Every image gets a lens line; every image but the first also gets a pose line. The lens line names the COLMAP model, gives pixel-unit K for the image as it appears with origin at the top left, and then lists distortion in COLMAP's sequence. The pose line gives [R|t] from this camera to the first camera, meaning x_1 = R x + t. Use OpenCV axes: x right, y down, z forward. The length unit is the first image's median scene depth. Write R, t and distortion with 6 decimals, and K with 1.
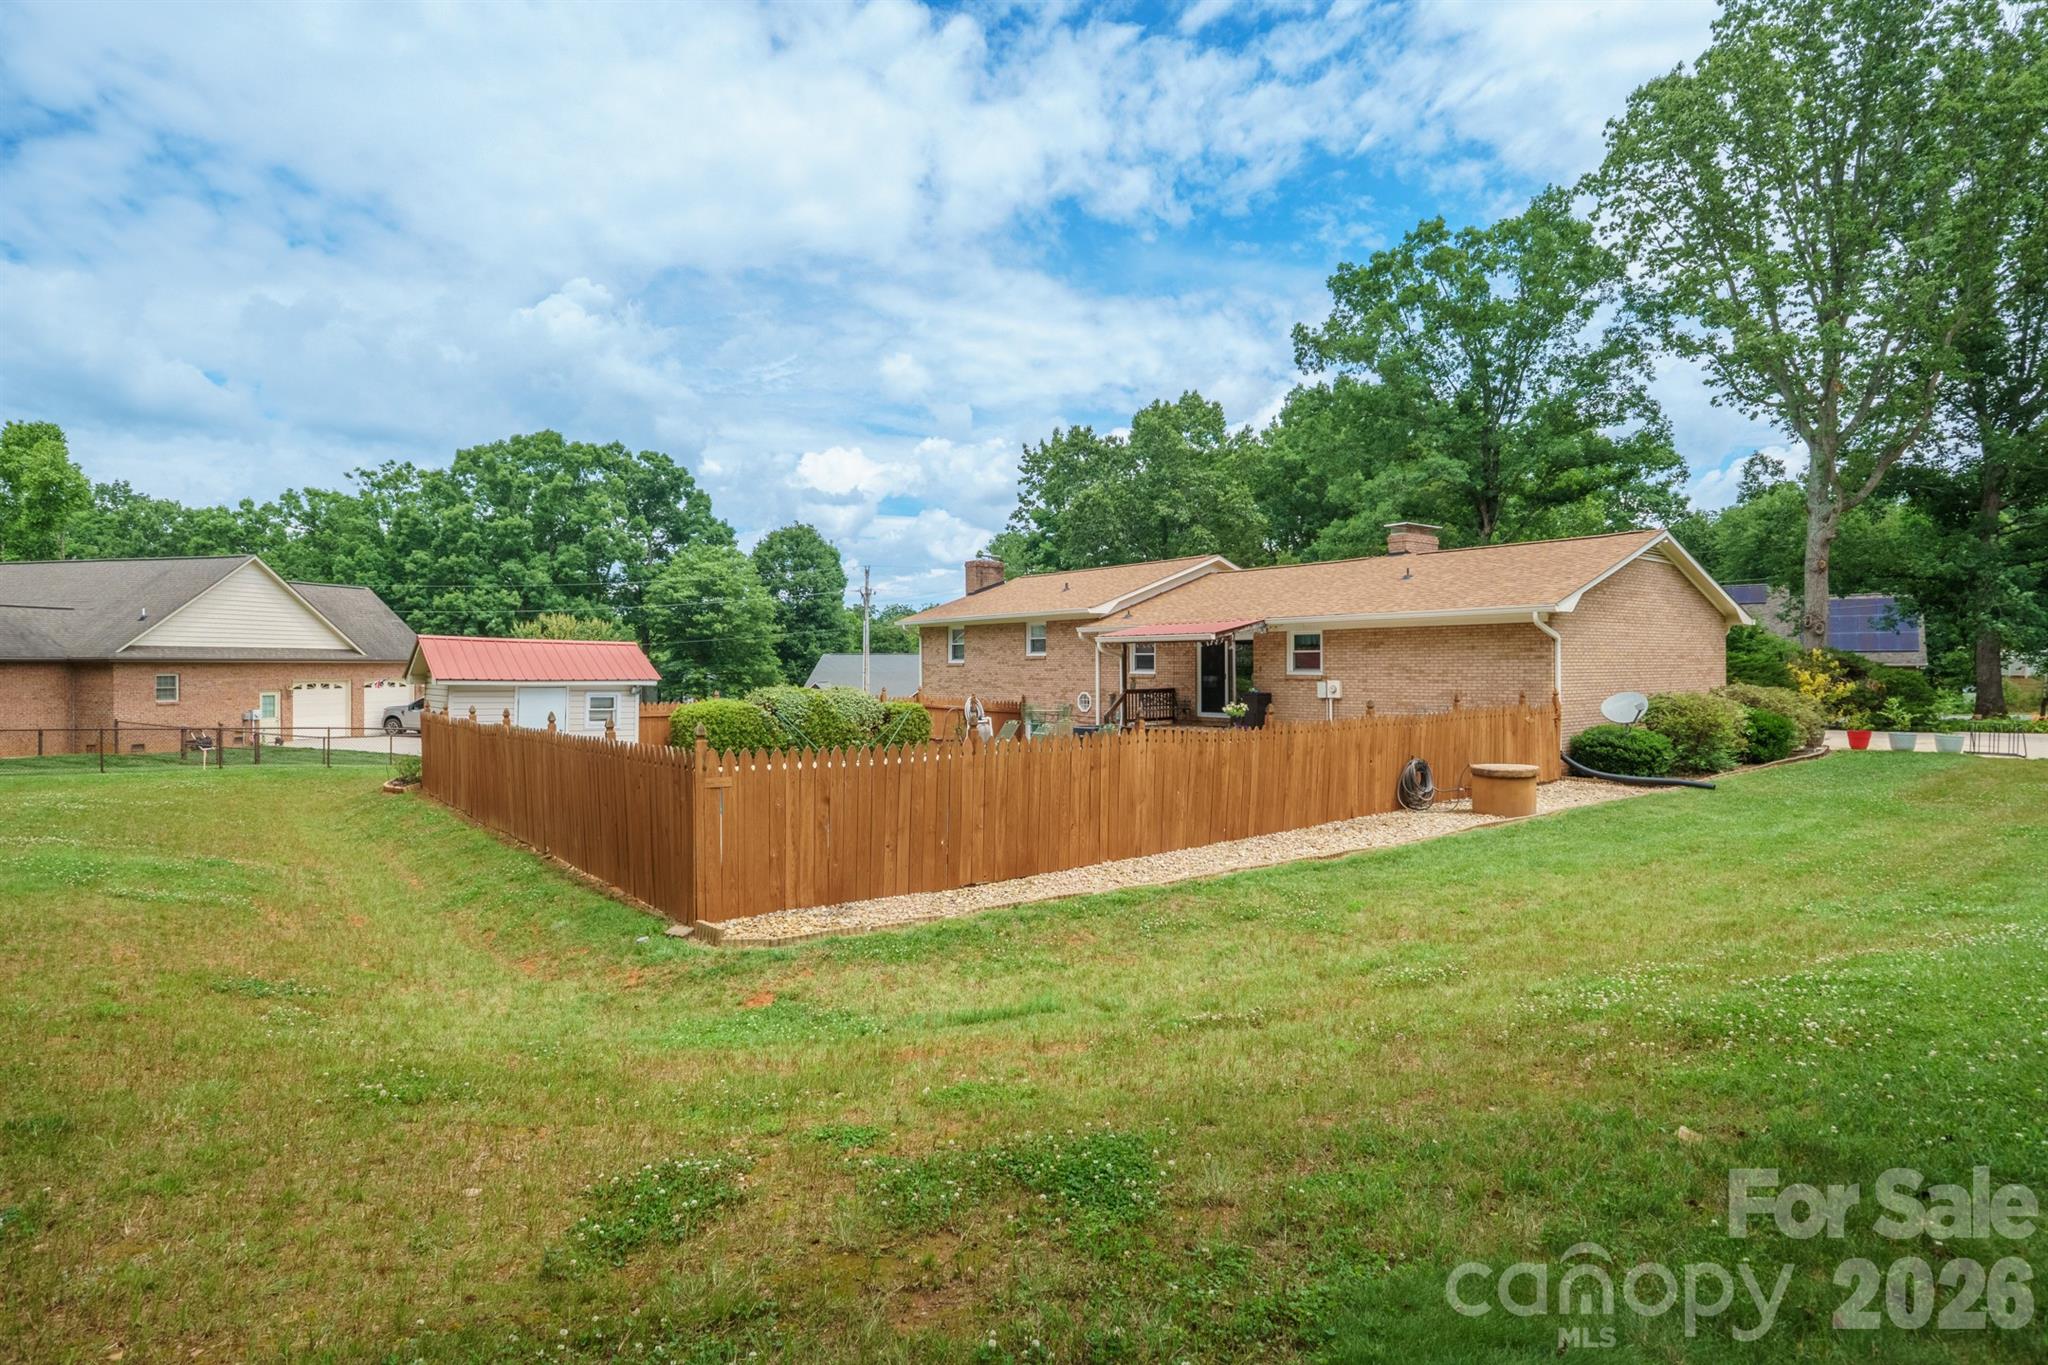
lens RADIAL K [[1055.2, 0, 1024.0], [0, 1055.2, 682.5], [0, 0, 1]] dist [0.000563, 0.016462]
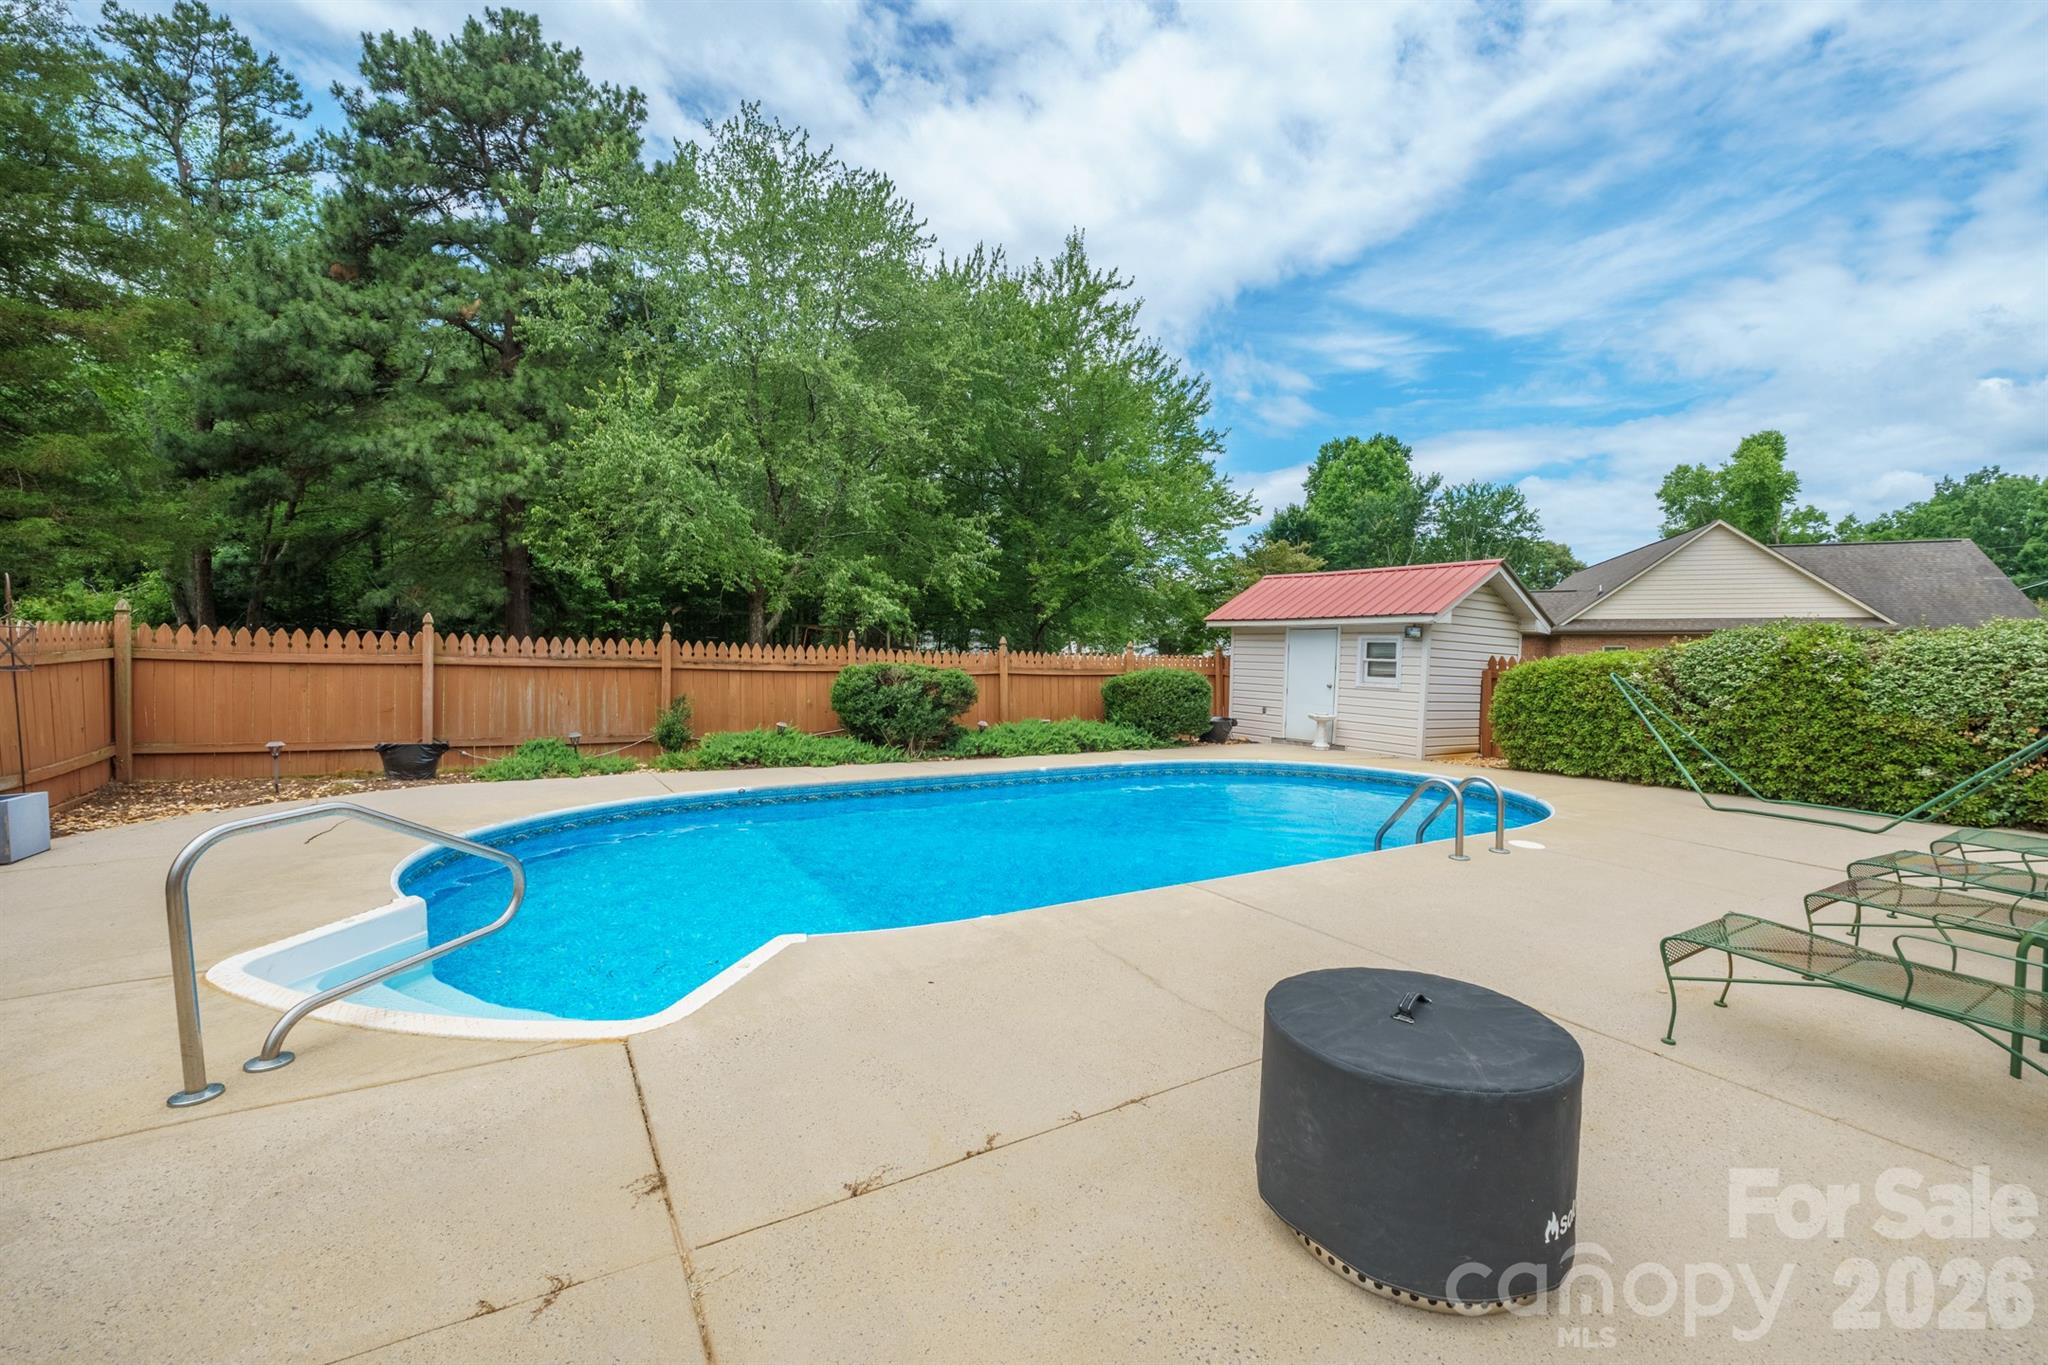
lens RADIAL K [[833.6, 0, 1024.0], [0, 833.6, 682.5], [0, 0, 1]] dist [-0.007704, -0.000237]
pose [[-0.102449, 0.029143, -0.994311, 0.050386], [-0.020525, 0.999296, 0.031404, 0.008245], [0.994526, 0.023626, -0.101779, 0.249245]]
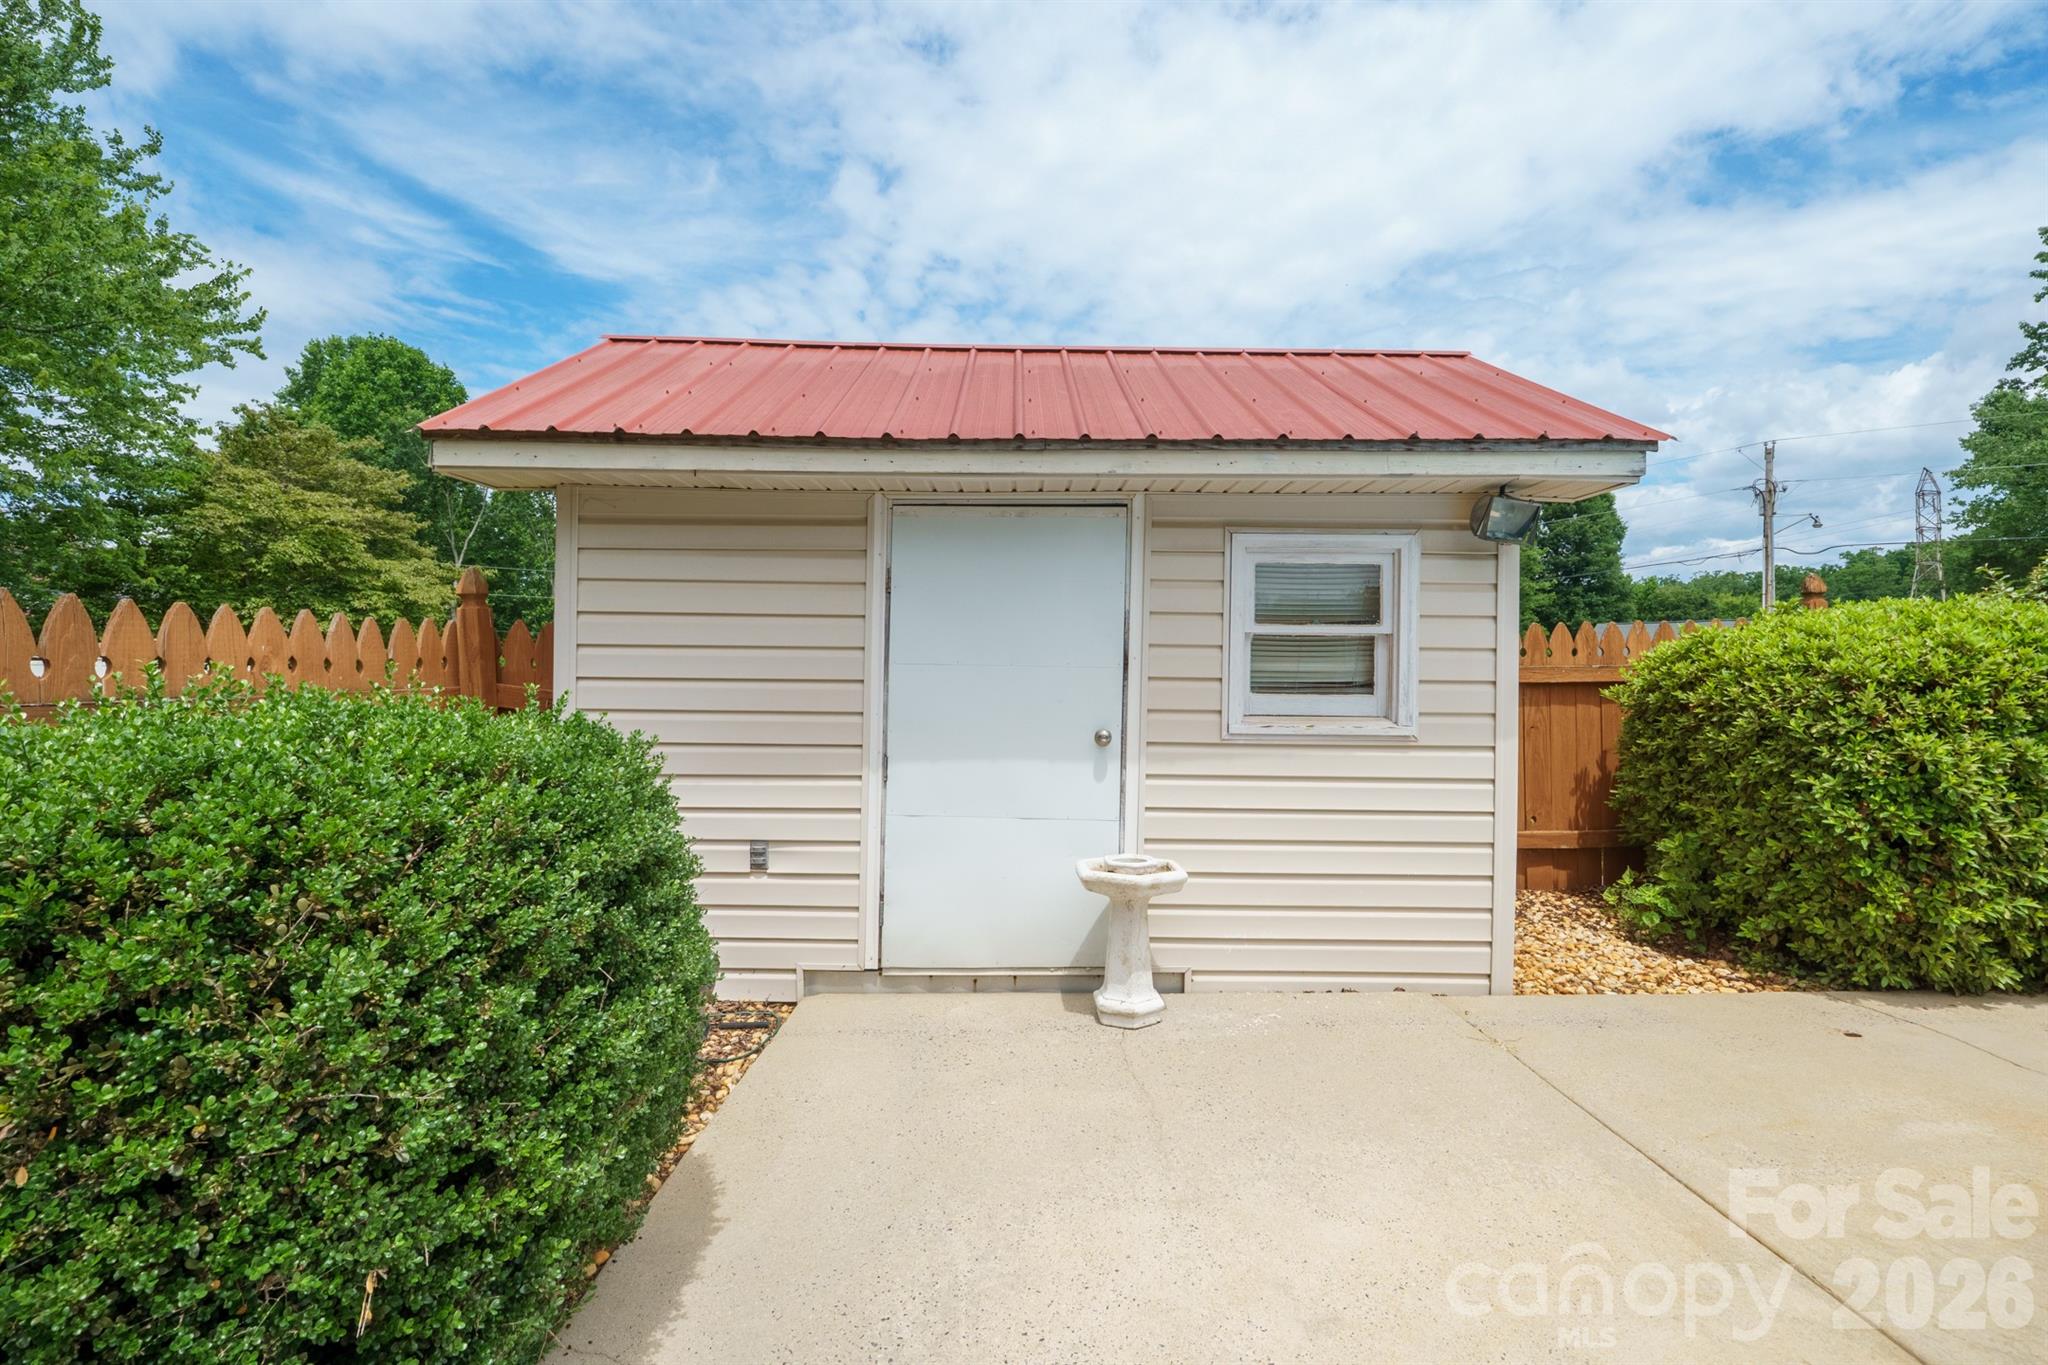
lens RADIAL K [[962.5, 0, 1024.0], [0, 962.5, 682.5], [0, 0, 1]] dist [0.009774, 0.000204]
pose [[0.780218, 0.005874, -0.625480, -0.101623], [0.001694, 0.999932, 0.011504, 0.009724], [0.625506, -0.010036, 0.780155, 0.254109]]
